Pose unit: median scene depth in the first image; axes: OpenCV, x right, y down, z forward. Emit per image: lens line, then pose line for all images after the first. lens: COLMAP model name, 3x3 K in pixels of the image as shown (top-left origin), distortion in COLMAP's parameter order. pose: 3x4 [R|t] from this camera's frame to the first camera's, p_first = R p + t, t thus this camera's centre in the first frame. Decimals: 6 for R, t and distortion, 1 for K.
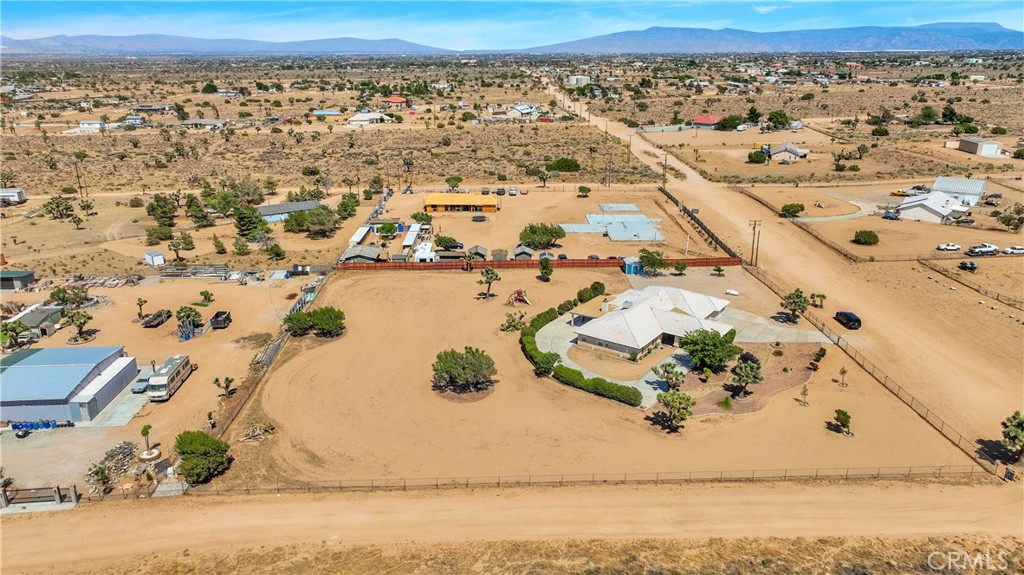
lens RADIAL K [[721.9, 0, 512.8], [0, 721.9, 287.4], [0, 0, 1]] dist [0.003020, 0.014658]
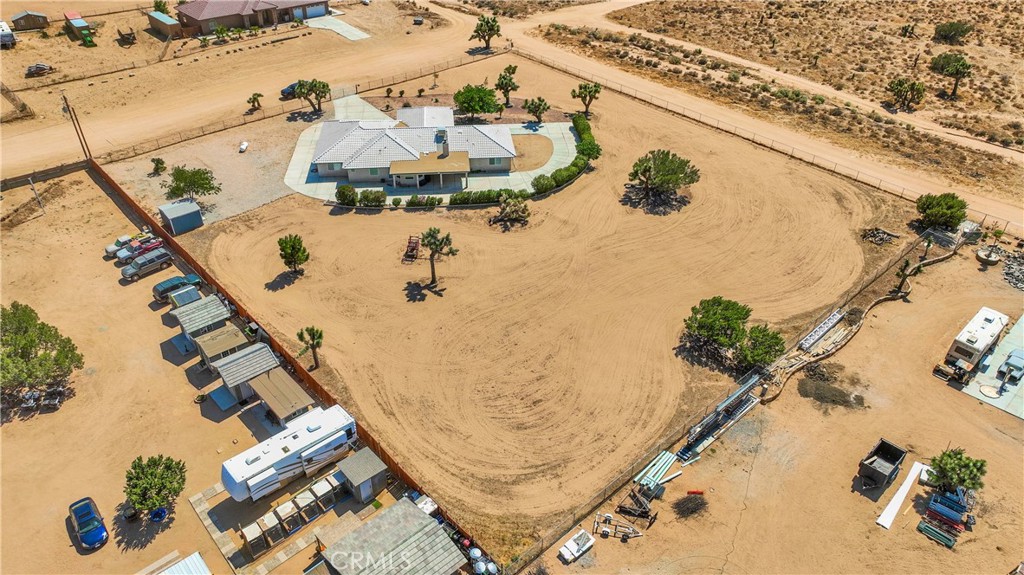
lens RADIAL K [[721.9, 0, 513.7], [0, 721.9, 292.4], [0, 0, 1]] dist [0.003020, 0.014658]
pose [[-0.652242, -0.443324, 0.614852, -0.455050], [0.231003, 0.656304, 0.718263, -0.396938], [-0.721954, 0.610515, -0.325660, 1.174937]]
